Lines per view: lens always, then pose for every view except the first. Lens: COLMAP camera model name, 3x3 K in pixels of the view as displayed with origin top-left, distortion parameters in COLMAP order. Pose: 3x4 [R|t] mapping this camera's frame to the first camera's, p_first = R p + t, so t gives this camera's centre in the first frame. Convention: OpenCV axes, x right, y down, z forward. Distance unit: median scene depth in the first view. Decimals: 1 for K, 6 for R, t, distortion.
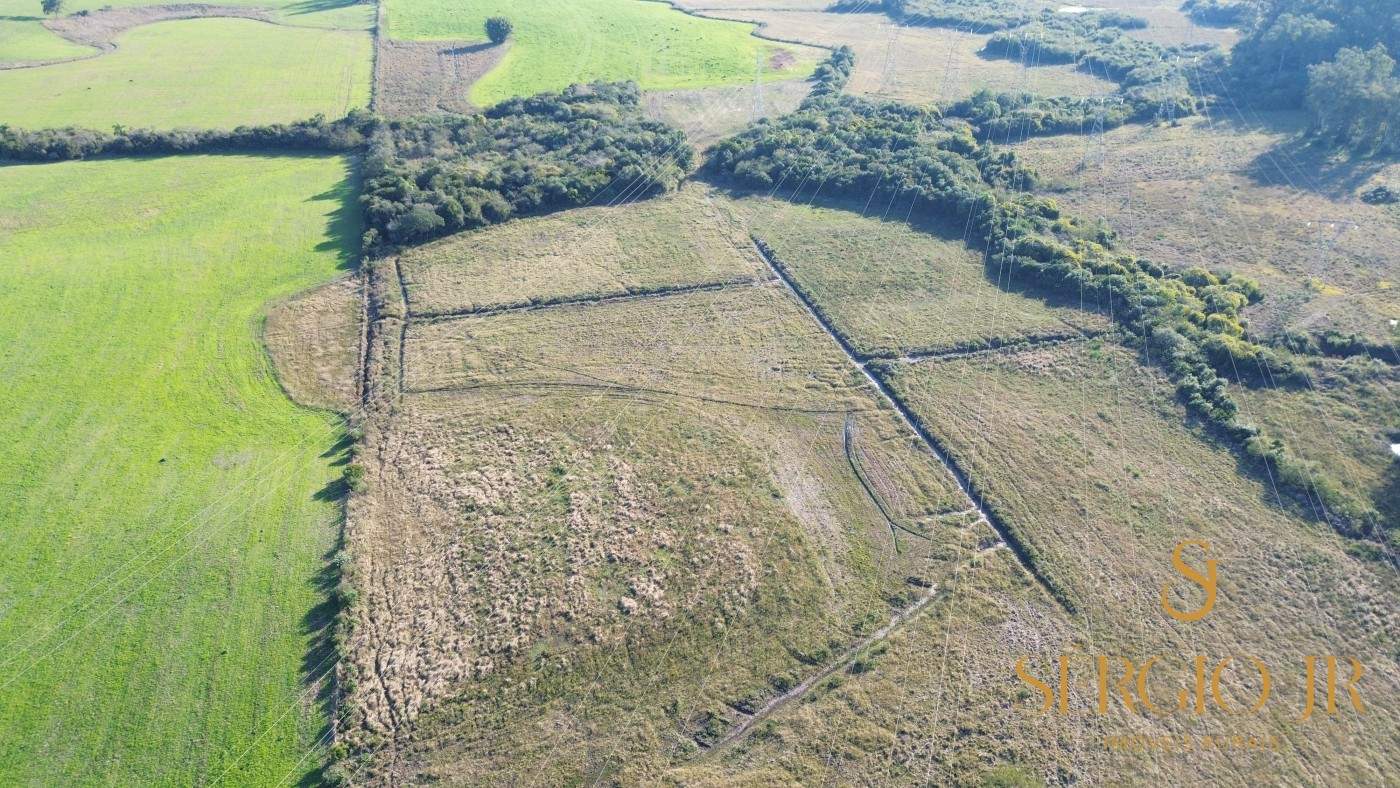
lens RADIAL K [[971.0, 0, 701.8], [0, 971.0, 419.9], [0, 0, 1]] dist [0.074398, -0.078137]
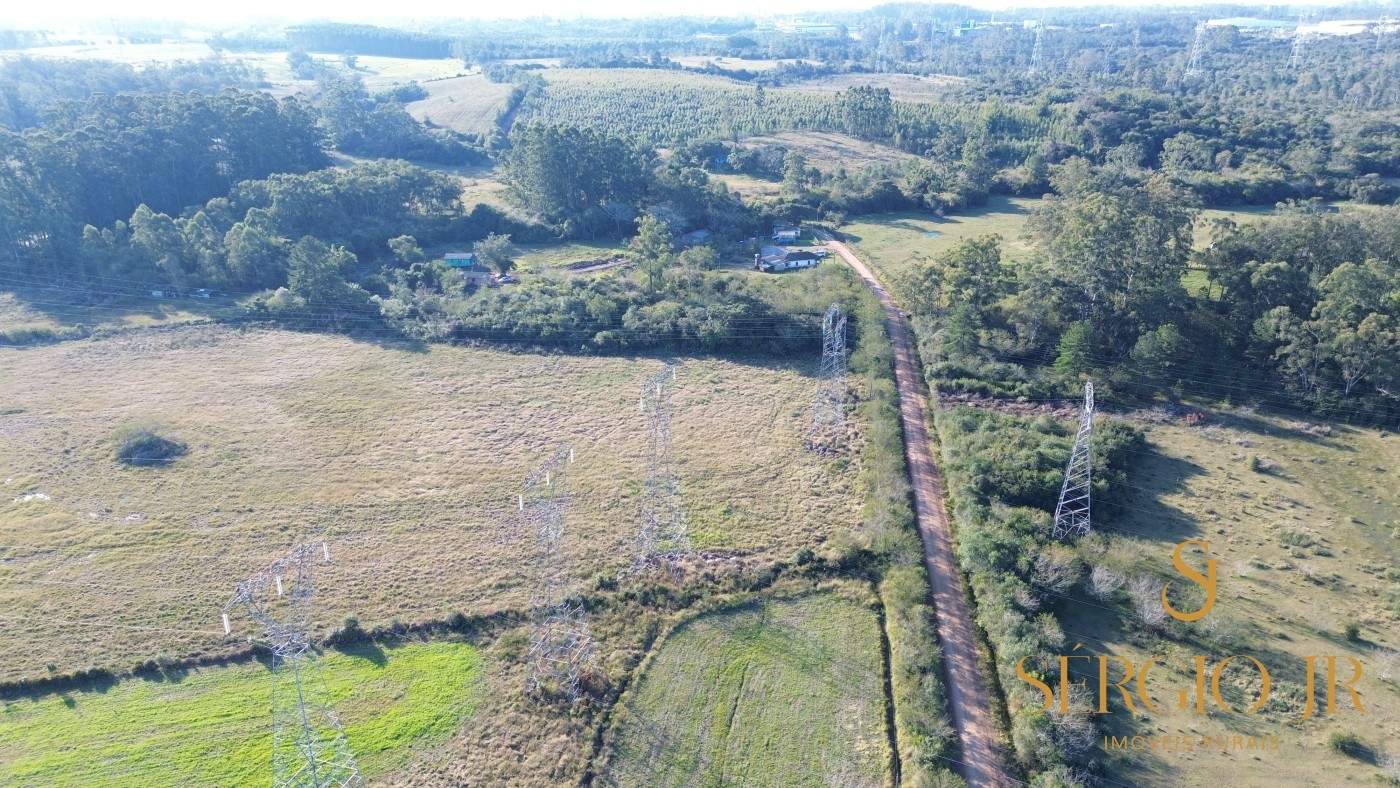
lens RADIAL K [[985.7, 0, 703.4], [0, 985.7, 394.3], [0, 0, 1]] dist [0.081842, -0.085818]
pose [[0.024712, -0.348023, 0.937160, -0.412801], [0.518532, 0.805943, 0.285622, 0.119673], [-0.854701, 0.478889, 0.200377, -0.058311]]
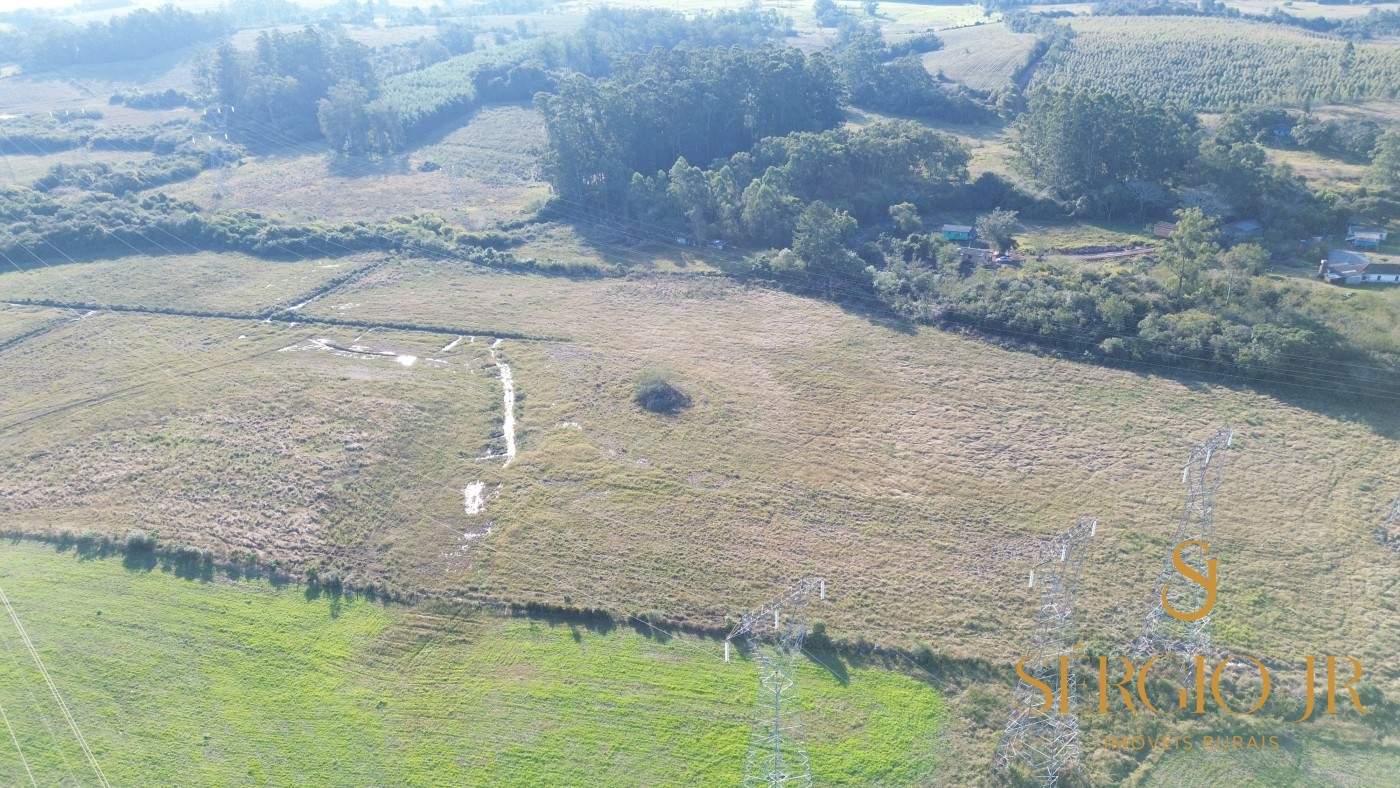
lens RADIAL K [[985.7, 0, 703.4], [0, 985.7, 394.3], [0, 0, 1]] dist [0.081842, -0.085818]
pose [[0.477984, -0.350896, 0.805235, -0.380529], [0.465109, 0.878780, 0.106858, 0.089697], [-0.745121, 0.323445, 0.583248, -0.039543]]
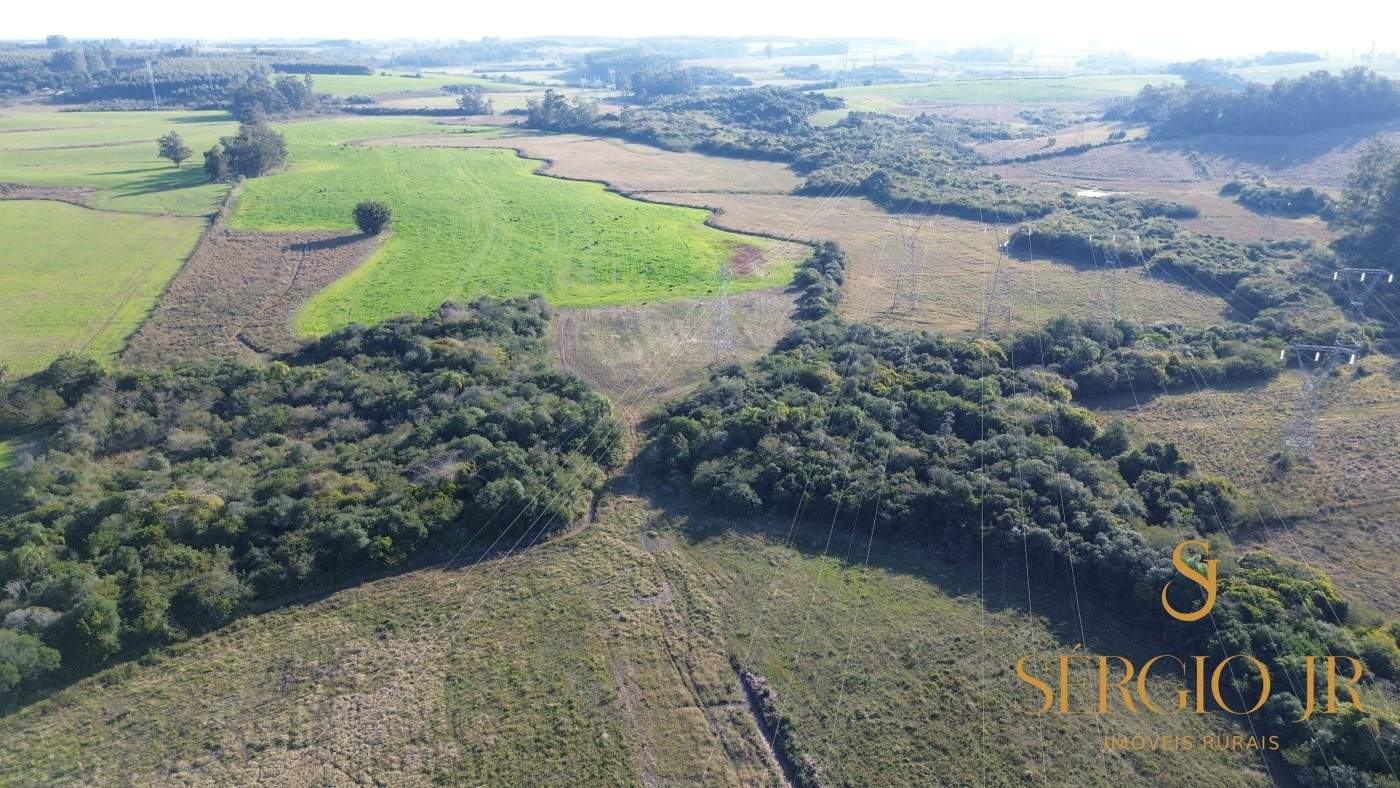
lens RADIAL K [[985.7, 0, 703.4], [0, 985.7, 394.3], [0, 0, 1]] dist [0.081842, -0.085818]
pose [[0.998510, -0.009023, 0.053818, 0.009890], [0.018686, 0.983147, -0.181857, -0.199877], [-0.051270, 0.182592, 0.981851, 0.432178]]
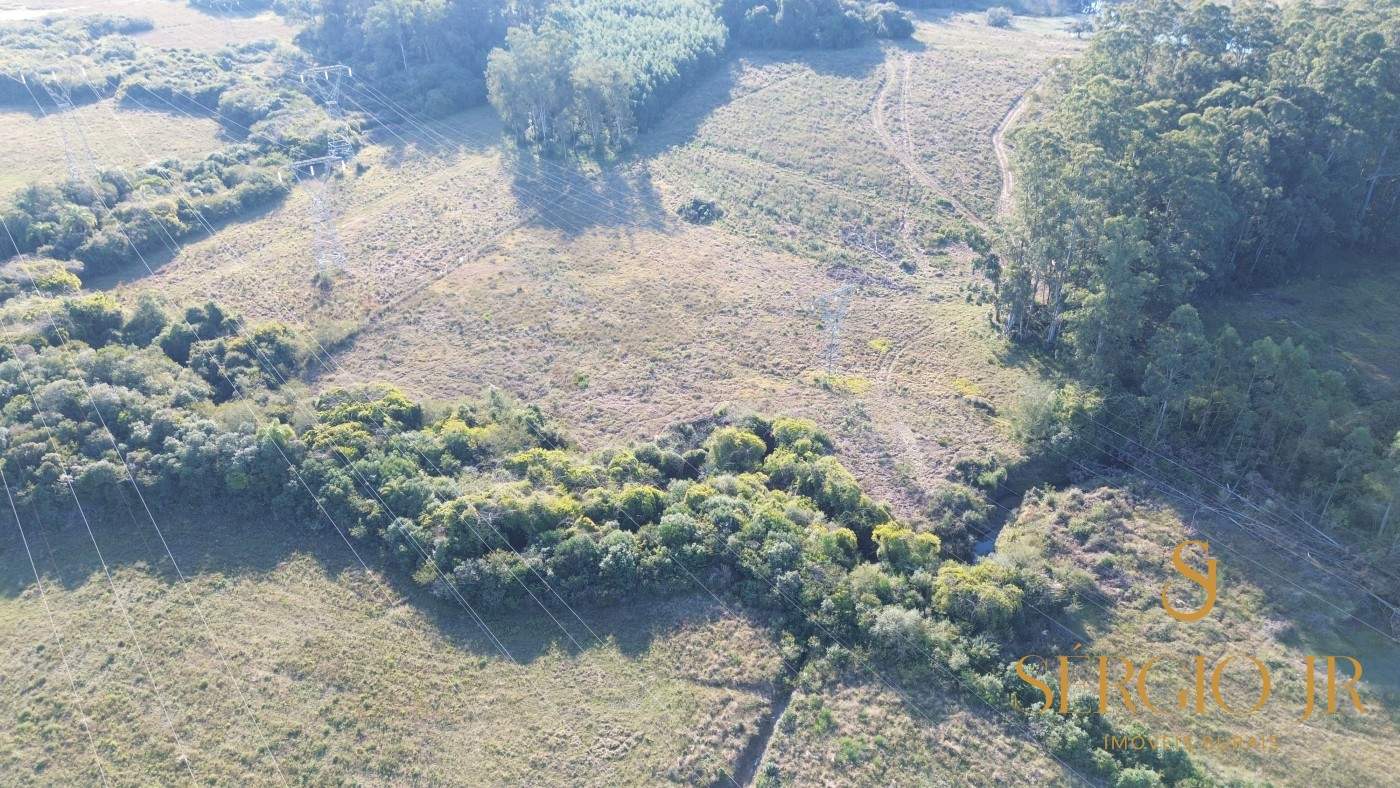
lens RADIAL K [[985.7, 0, 703.4], [0, 985.7, 394.3], [0, 0, 1]] dist [0.081842, -0.085818]
pose [[0.559825, -0.405642, 0.722531, 0.057406], [0.409637, 0.893456, 0.184211, -0.219998], [-0.720273, 0.192850, 0.666345, 0.463208]]
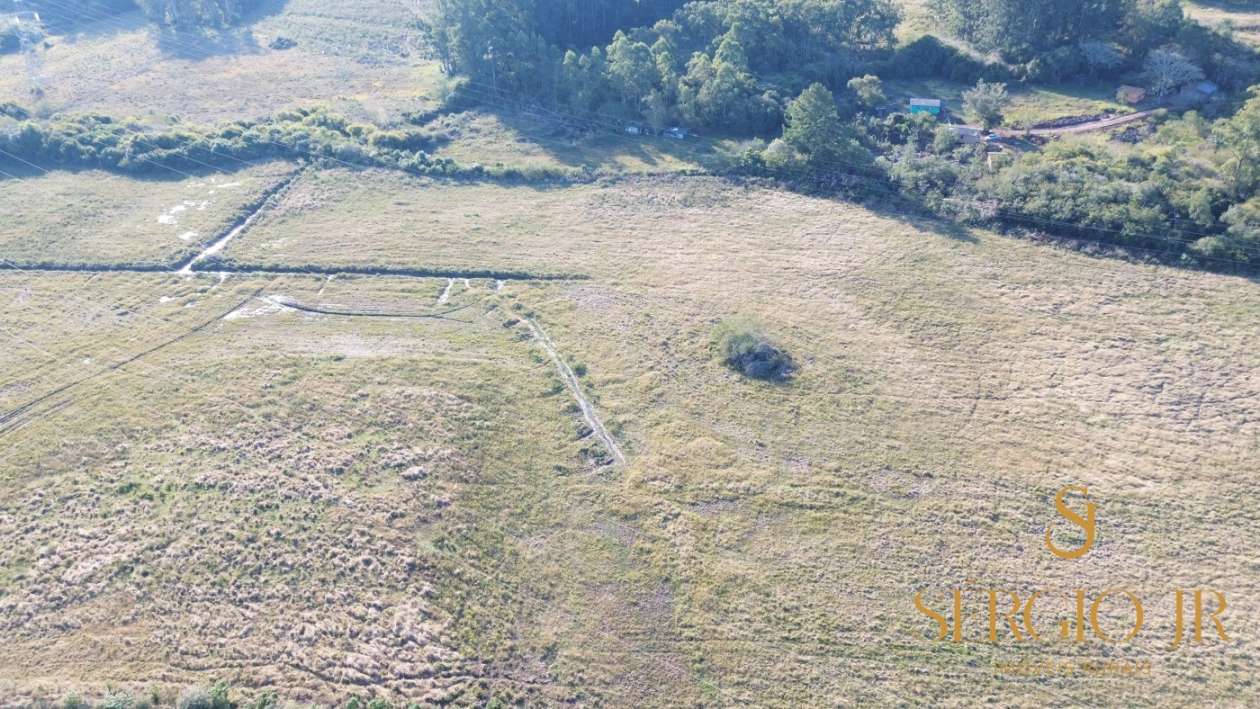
lens RADIAL K [[887.2, 0, 633.1], [0, 887.2, 354.8], [0, 0, 1]] dist [0.081842, -0.085818]
pose [[0.313460, -0.496044, 0.809743, -0.288578], [0.498236, 0.811832, 0.304451, -0.026508], [-0.808396, 0.308010, 0.501624, 0.160013]]
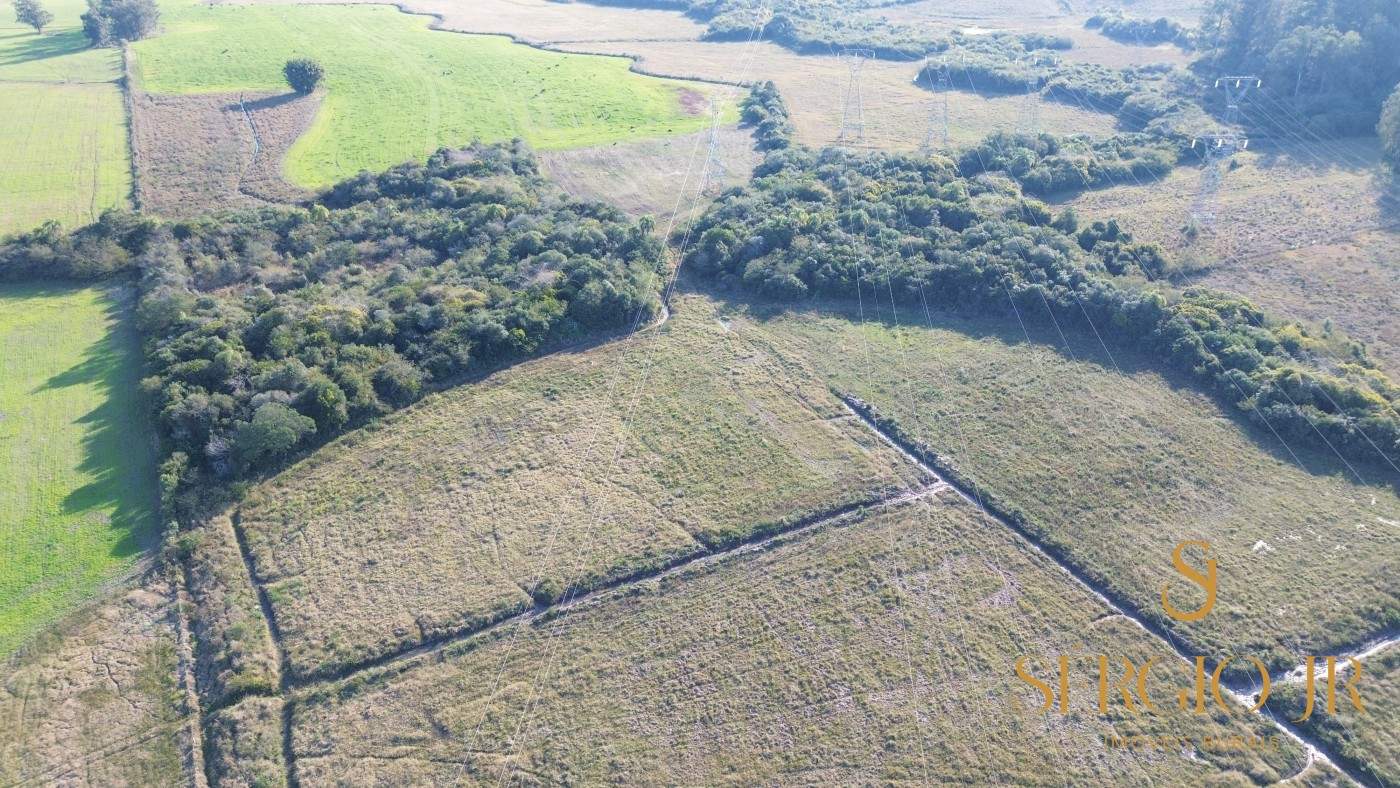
lens RADIAL K [[985.7, 0, 703.4], [0, 985.7, 394.3], [0, 0, 1]] dist [0.081842, -0.085818]
pose [[0.976399, -0.098525, 0.192194, -0.132668], [0.108728, 0.993130, -0.043253, -0.147009], [-0.186612, 0.063129, 0.980403, 0.343919]]
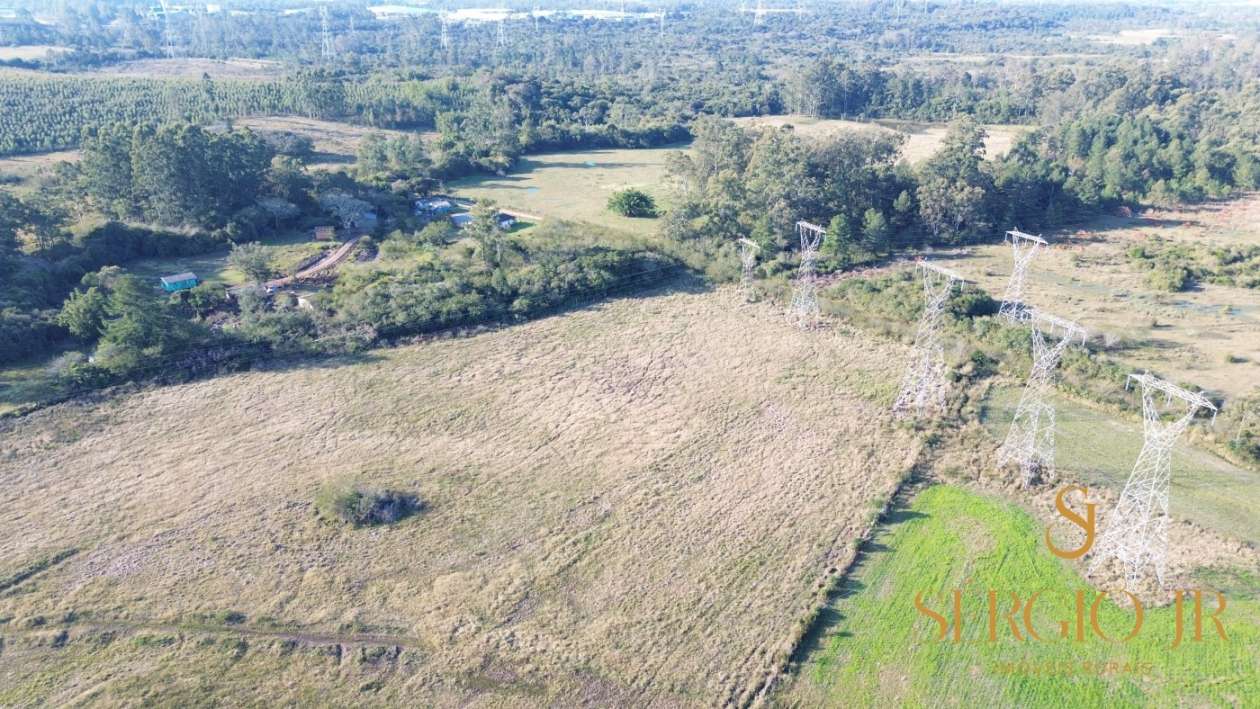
lens RADIAL K [[873.9, 0, 631.6], [0, 873.9, 377.8], [0, 0, 1]] dist [0.074398, -0.078137]
pose [[-0.689894, -0.279413, 0.667813, -0.269338], [0.374641, 0.651552, 0.659639, -0.143865], [-0.619427, 0.705271, -0.344823, 0.366129]]
